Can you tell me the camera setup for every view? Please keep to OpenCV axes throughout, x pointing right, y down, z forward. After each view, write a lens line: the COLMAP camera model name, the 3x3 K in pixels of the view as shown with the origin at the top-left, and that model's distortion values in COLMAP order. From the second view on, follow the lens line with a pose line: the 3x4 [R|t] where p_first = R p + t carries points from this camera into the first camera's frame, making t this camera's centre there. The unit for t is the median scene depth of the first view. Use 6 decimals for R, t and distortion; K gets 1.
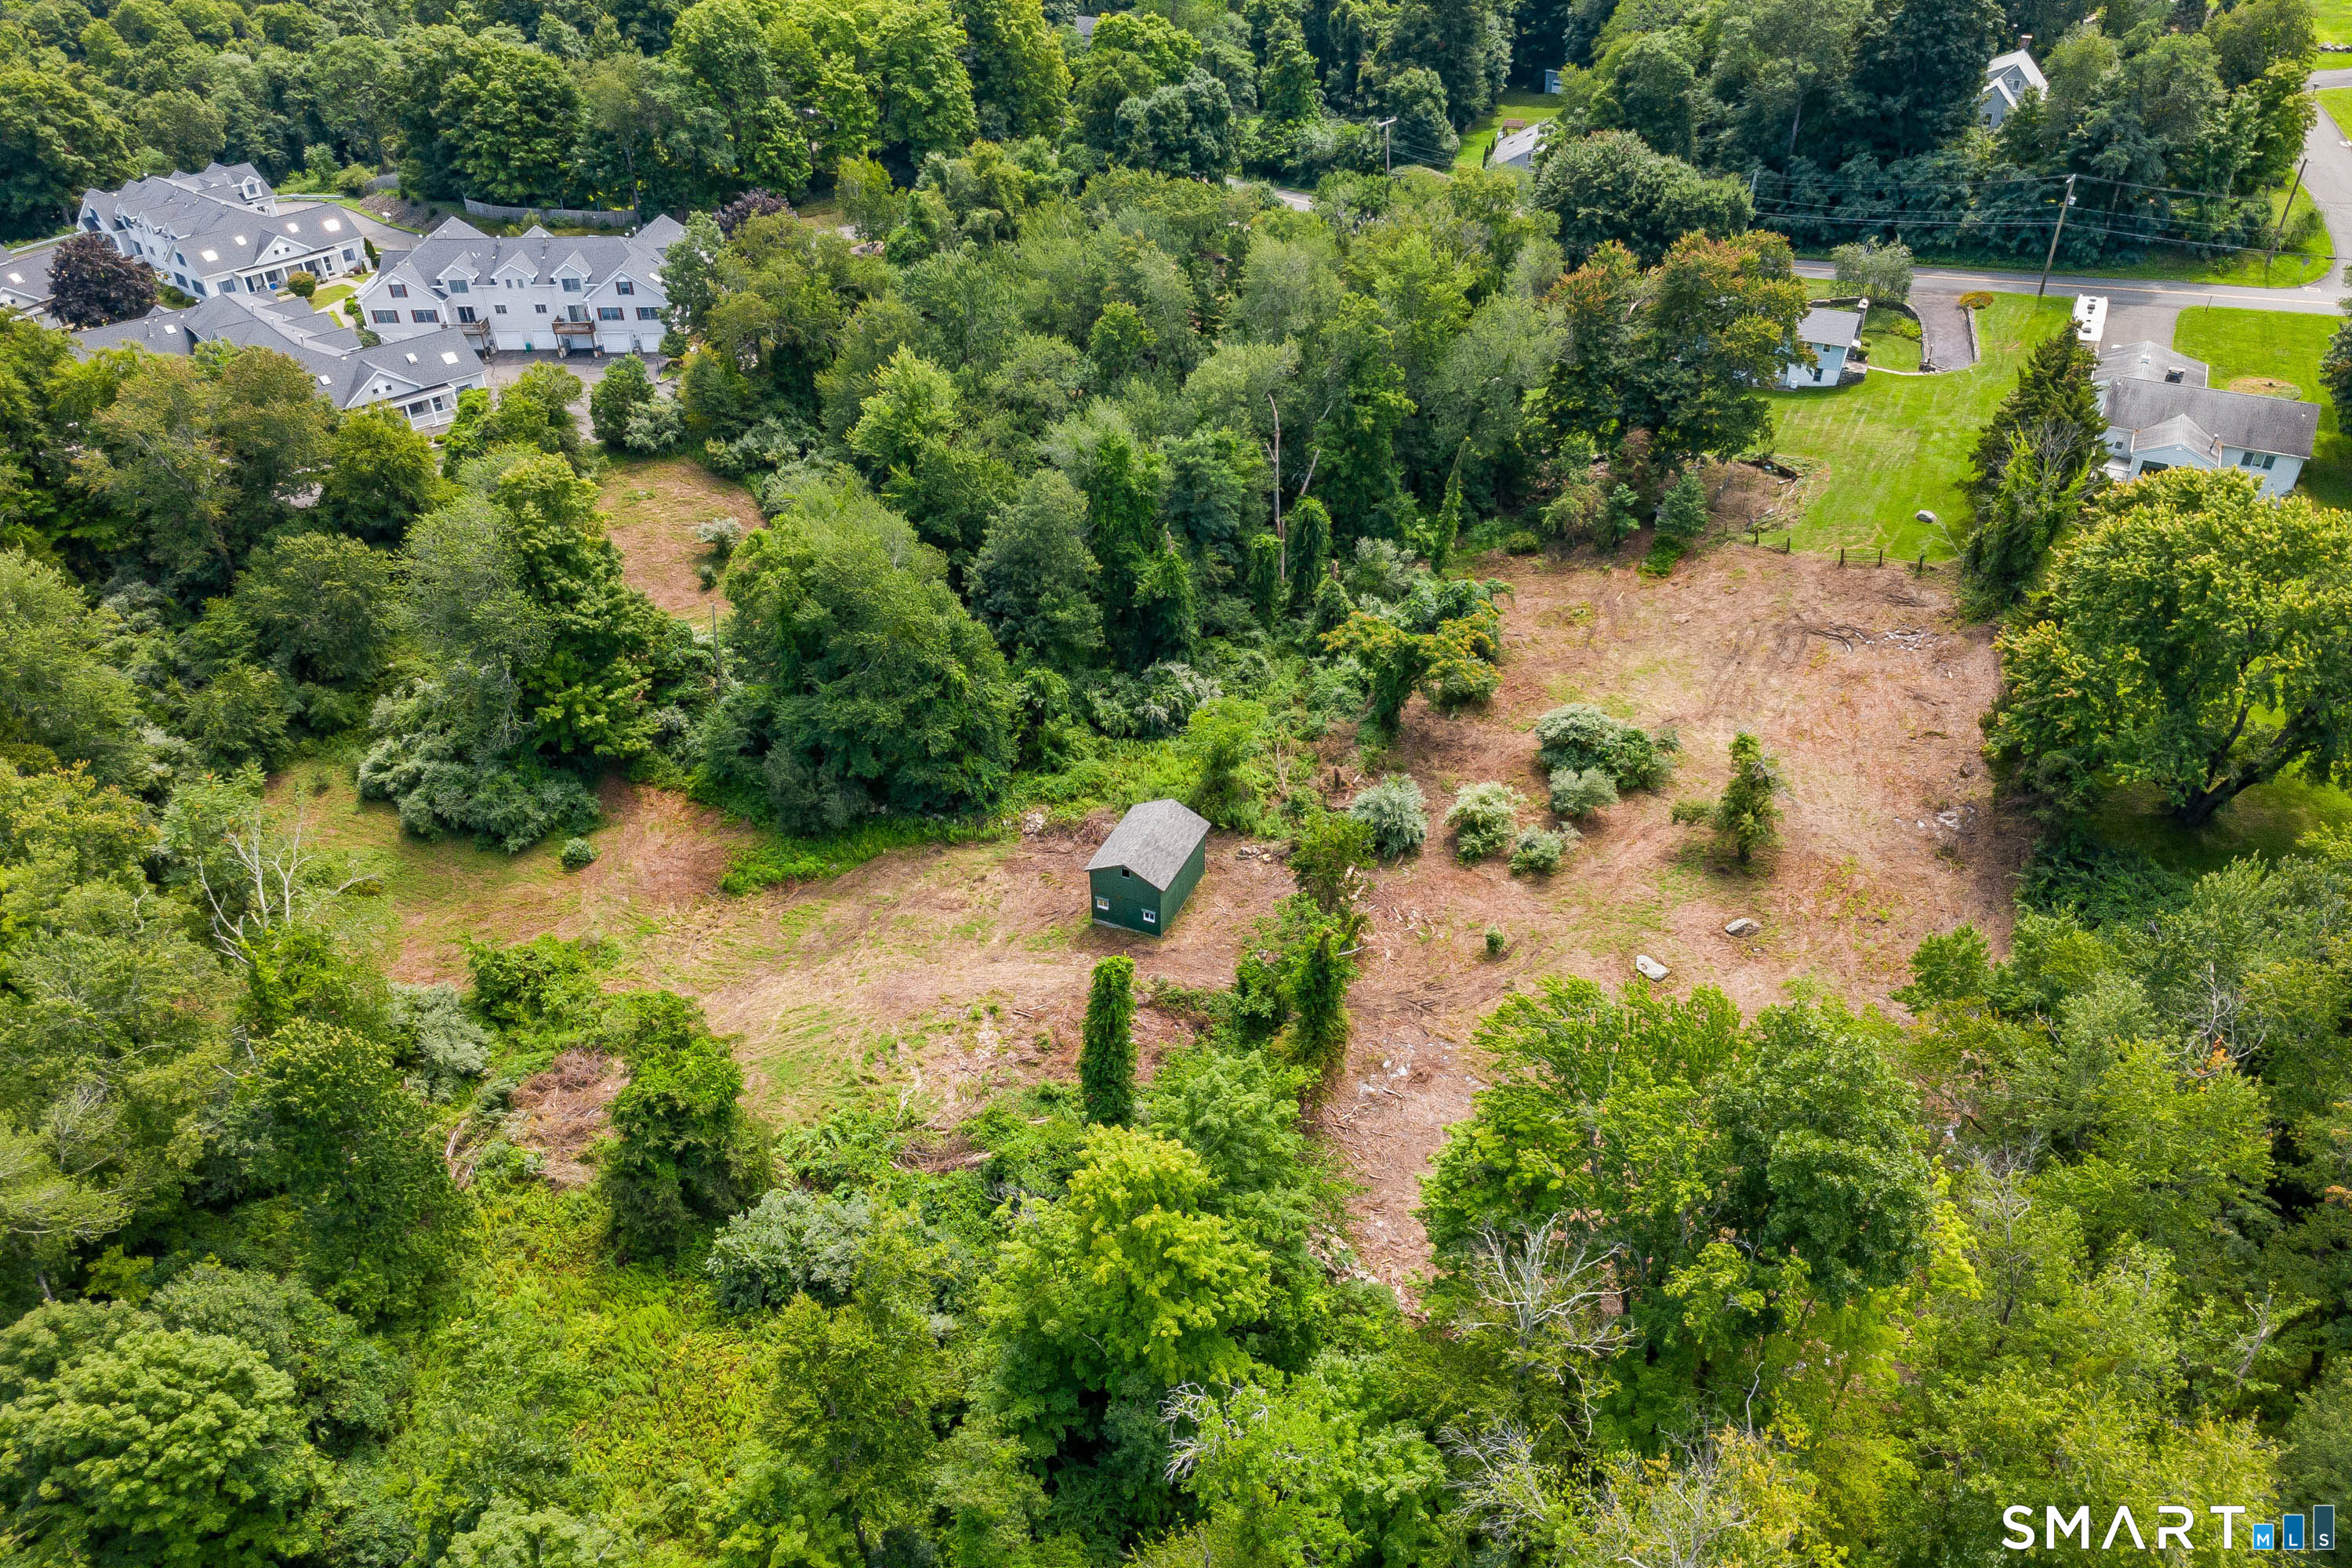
lens RADIAL K [[1717.6, 0, 1170.7], [0, 1717.6, 834.2], [0, 0, 1]] dist [-0.002010, -0.000404]
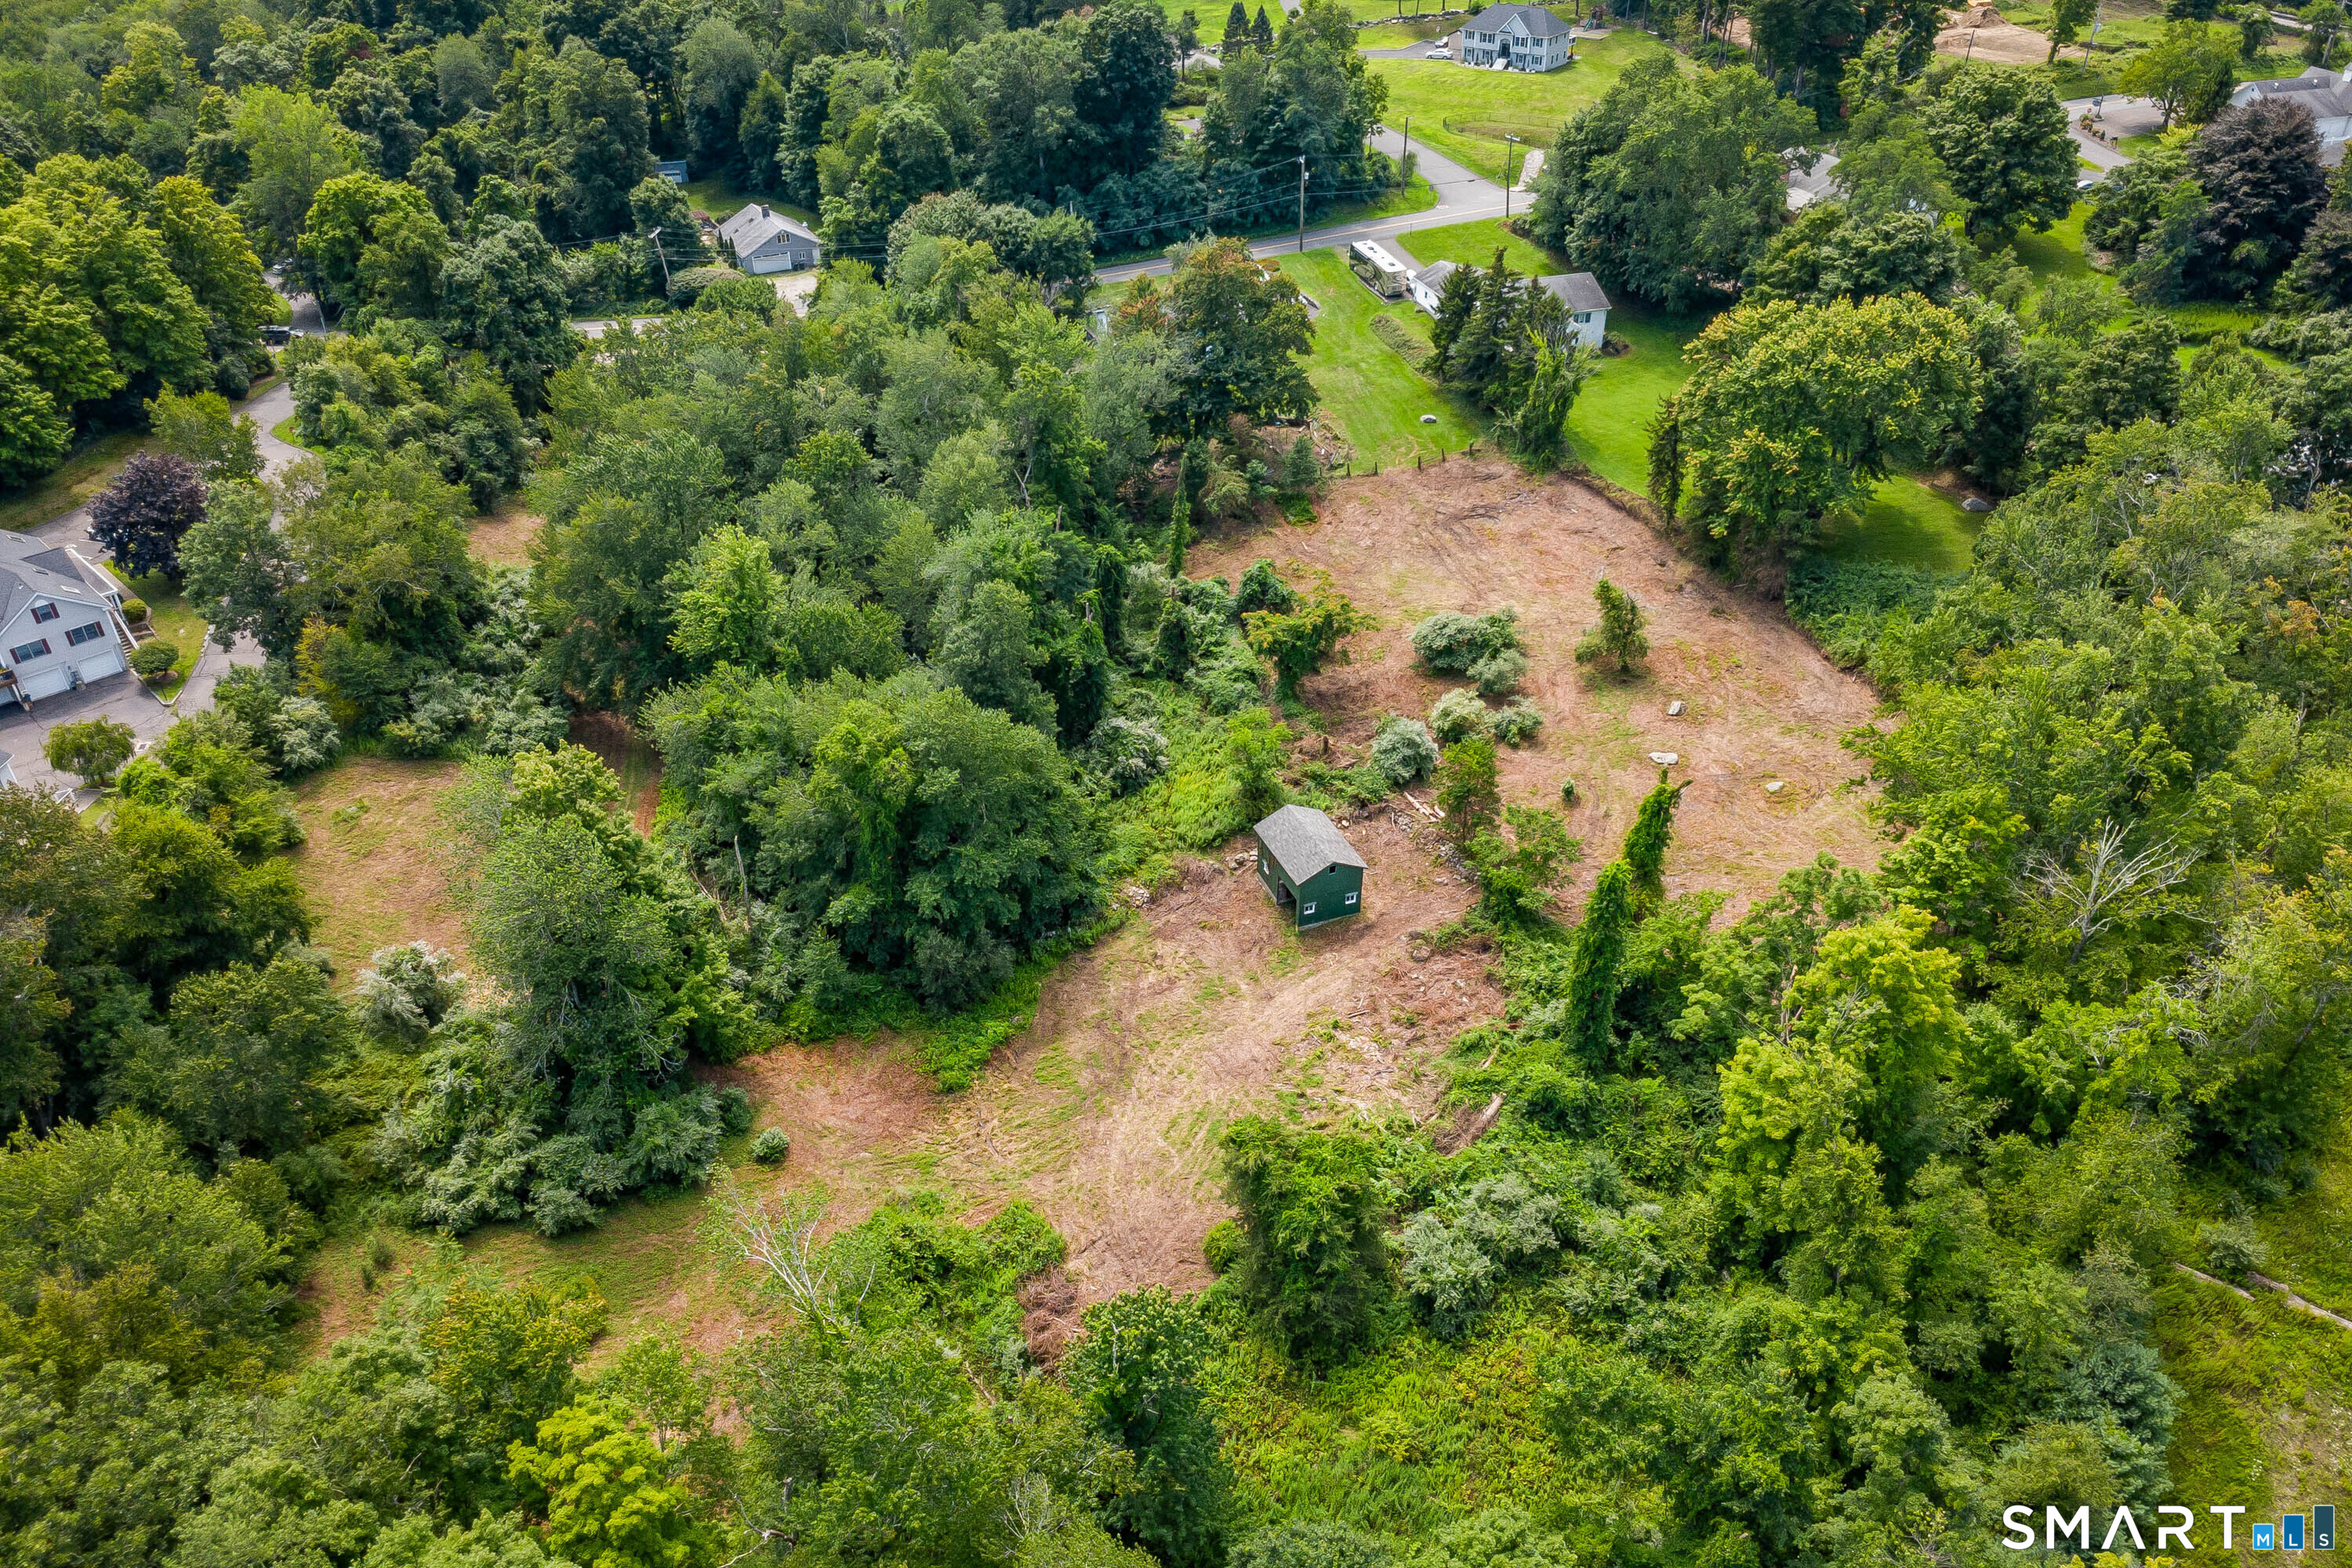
lens RADIAL K [[1717.6, 0, 1170.7], [0, 1717.6, 834.2], [0, 0, 1]] dist [-0.002010, -0.000404]
pose [[0.703278, -0.399569, 0.588000, -0.612626], [0.417801, 0.901498, 0.112892, -0.137524], [-0.575189, 0.166272, 0.800944, 0.135494]]
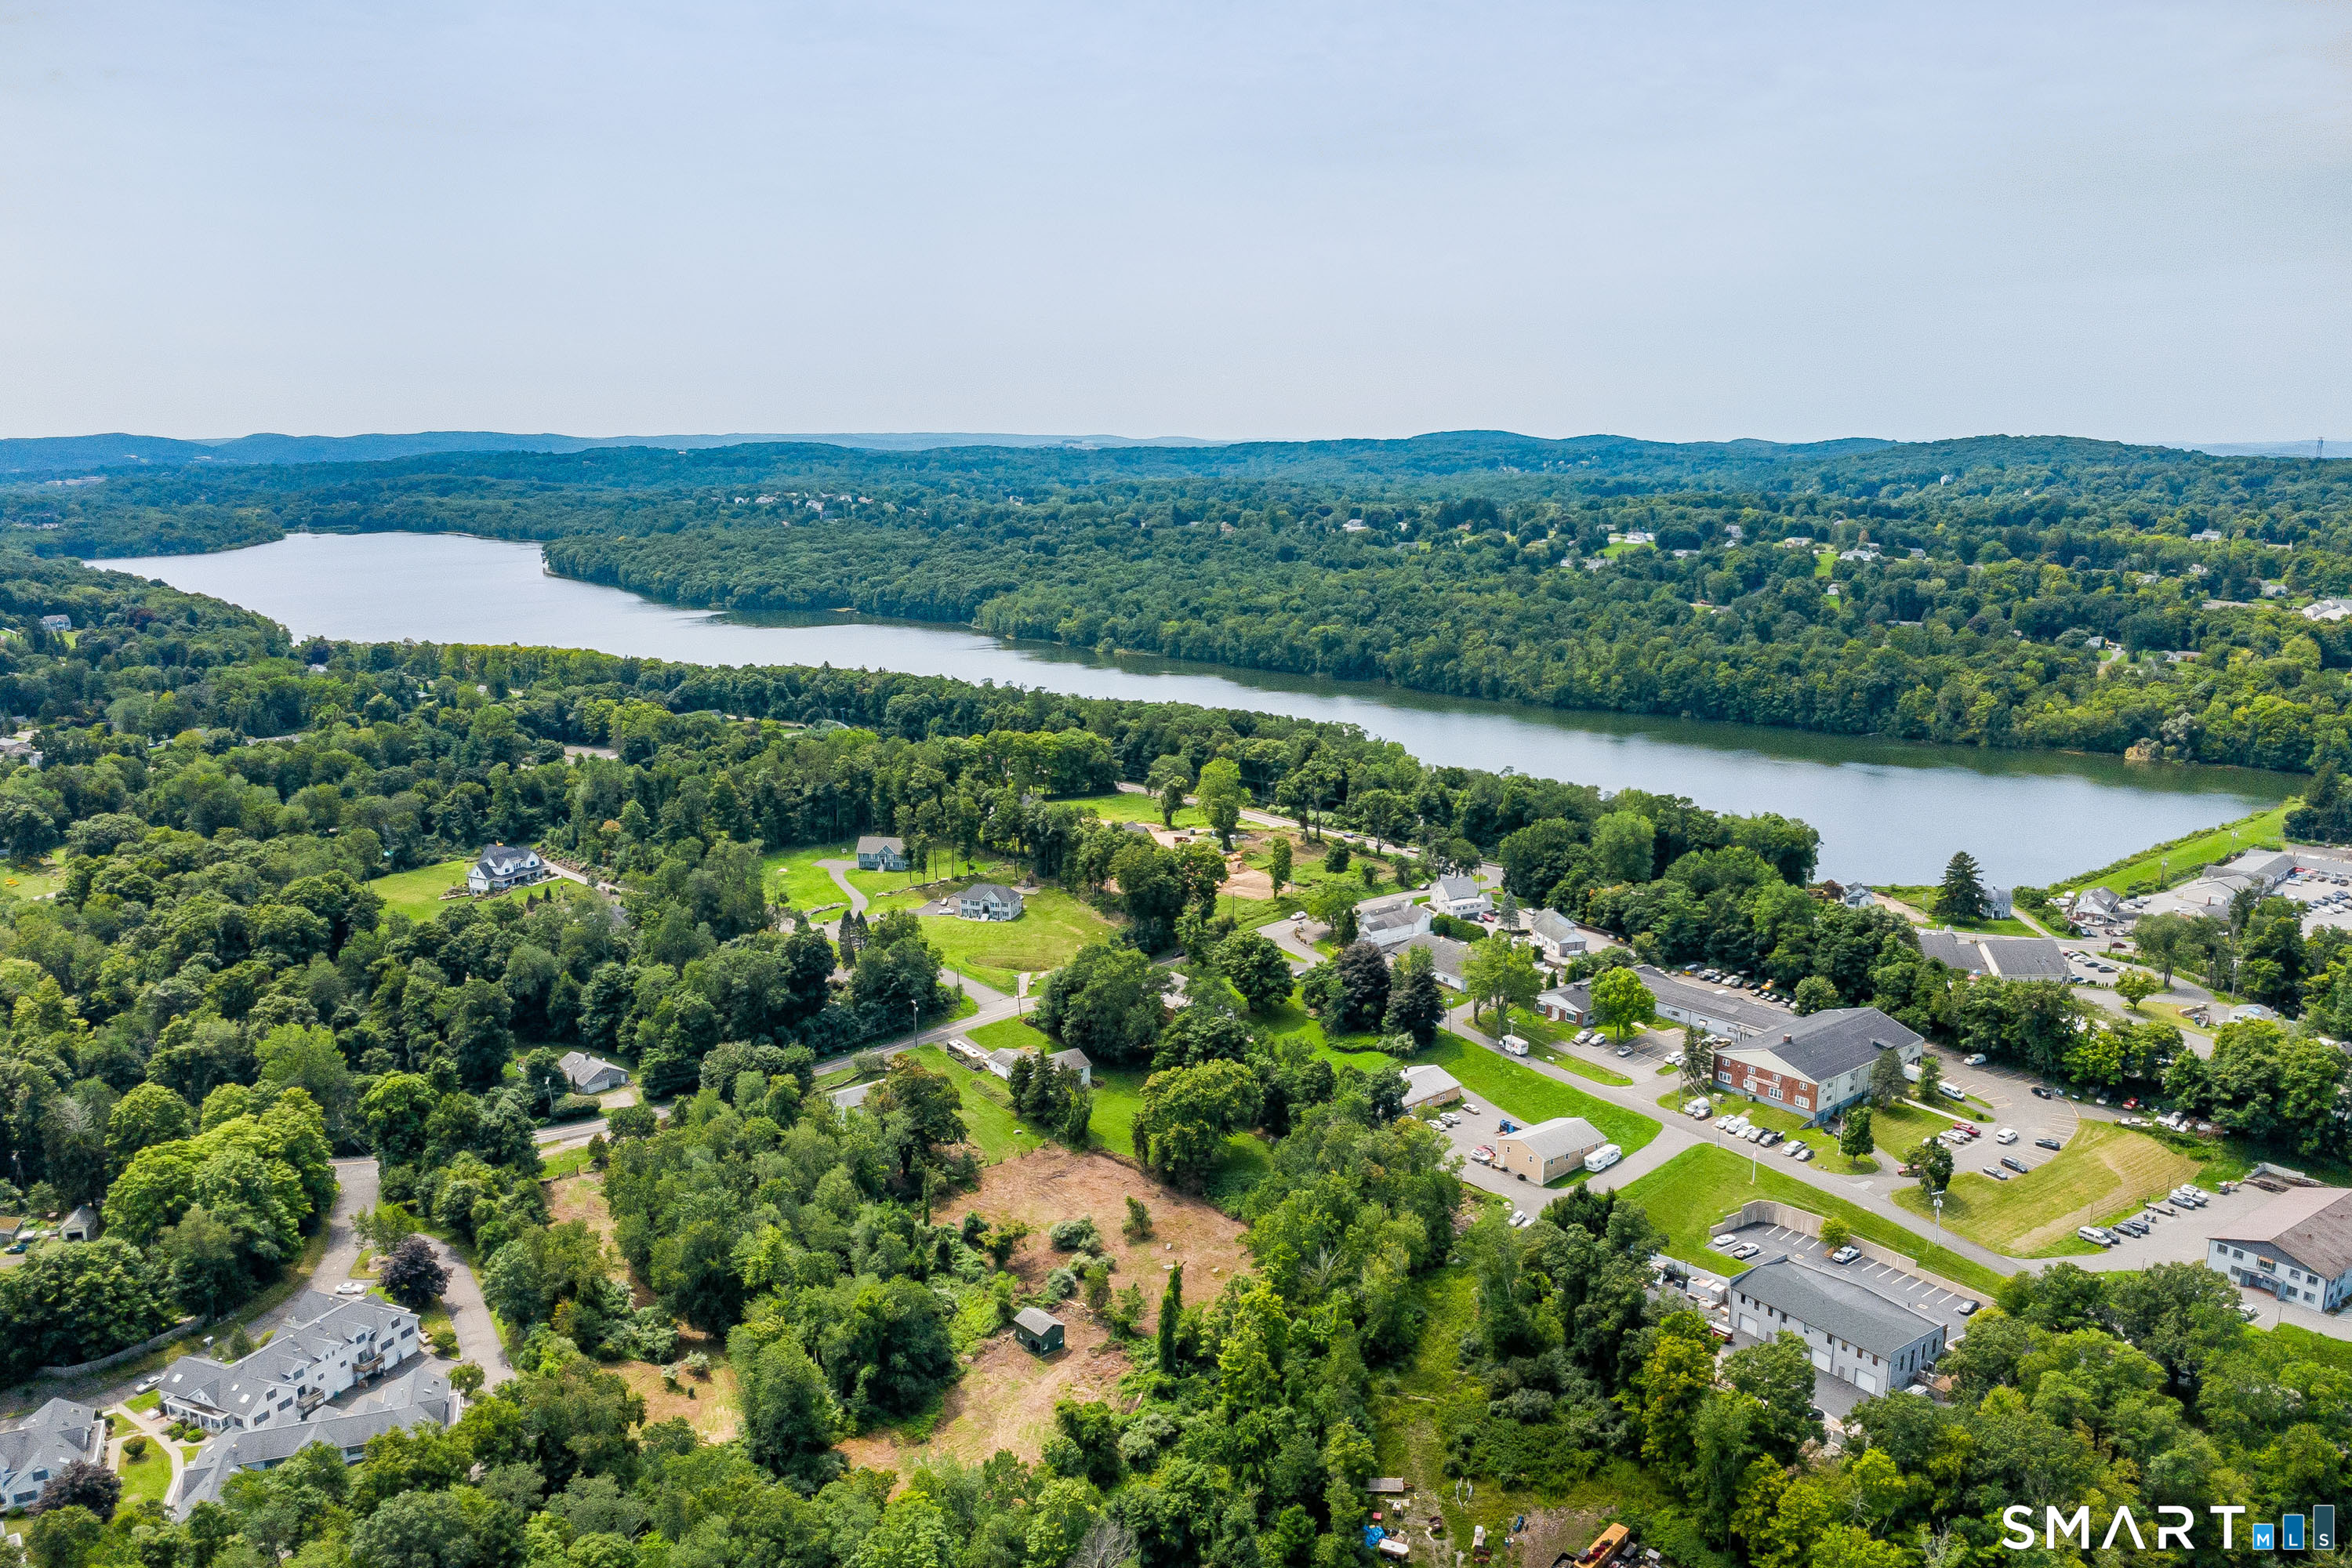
lens RADIAL K [[1717.6, 0, 1170.7], [0, 1717.6, 834.2], [0, 0, 1]] dist [-0.002010, -0.000404]
pose [[0.408003, -0.189420, 0.893115, -1.782850], [0.532585, 0.843930, -0.064314, -0.290906], [-0.741544, 0.501899, 0.445208, -0.575864]]
